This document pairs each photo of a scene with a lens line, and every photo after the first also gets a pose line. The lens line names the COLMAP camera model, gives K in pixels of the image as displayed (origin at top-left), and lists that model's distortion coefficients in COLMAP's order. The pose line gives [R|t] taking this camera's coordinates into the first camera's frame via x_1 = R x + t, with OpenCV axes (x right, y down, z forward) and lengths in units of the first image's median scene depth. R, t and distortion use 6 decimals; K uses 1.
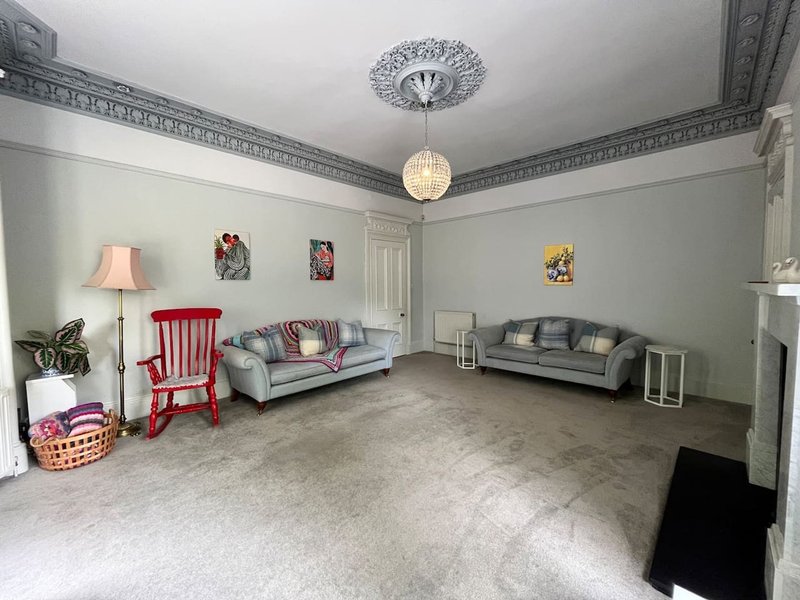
lens RADIAL K [[321.7, 0, 399.1], [0, 321.7, 300.9], [0, 0, 1]] dist [-0.002722, 0.000307]
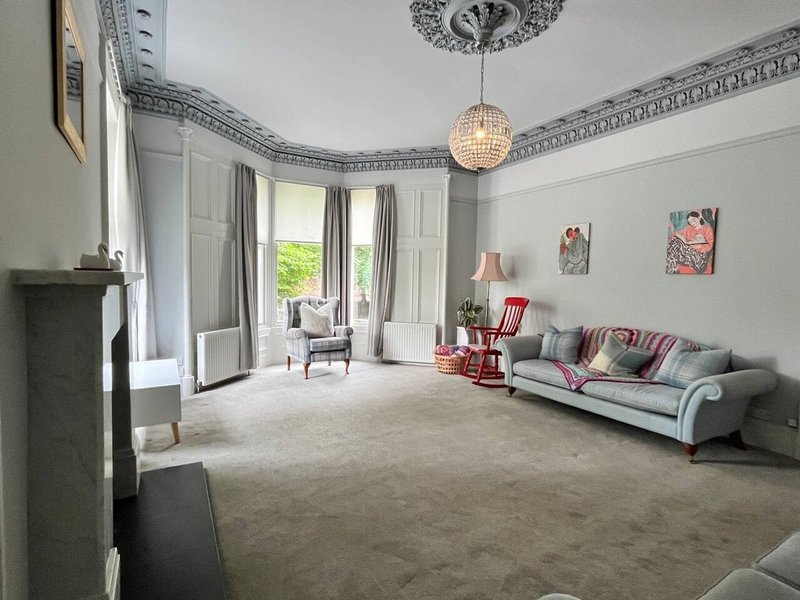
lens RADIAL K [[408.0, 0, 400.3], [0, 408.0, 312.2], [0, 0, 1]] dist [-0.029825, -0.001459]
pose [[-0.277194, 0.083239, -0.957202, 0.836574], [-0.058897, 0.992895, 0.103399, -0.048246], [0.959007, 0.085038, -0.270322, 0.851943]]
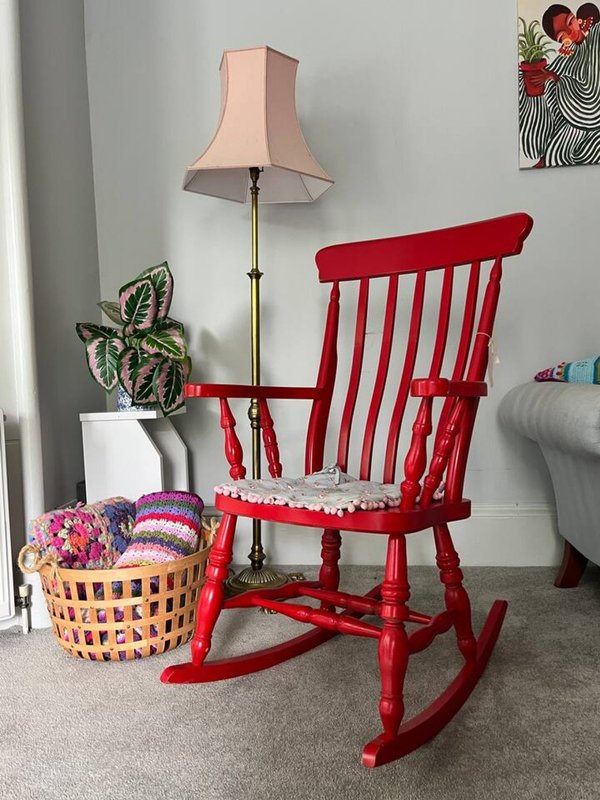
lens RADIAL K [[655.8, 0, 294.3], [0, 655.8, 403.6], [0, 0, 1]] dist [0.030186, -0.059527]
pose [[0.593741, 0.025991, -0.804236, -0.193147], [-0.012843, 0.999657, 0.022824, 0.136743], [0.804554, -0.003223, 0.593871, 0.456389]]
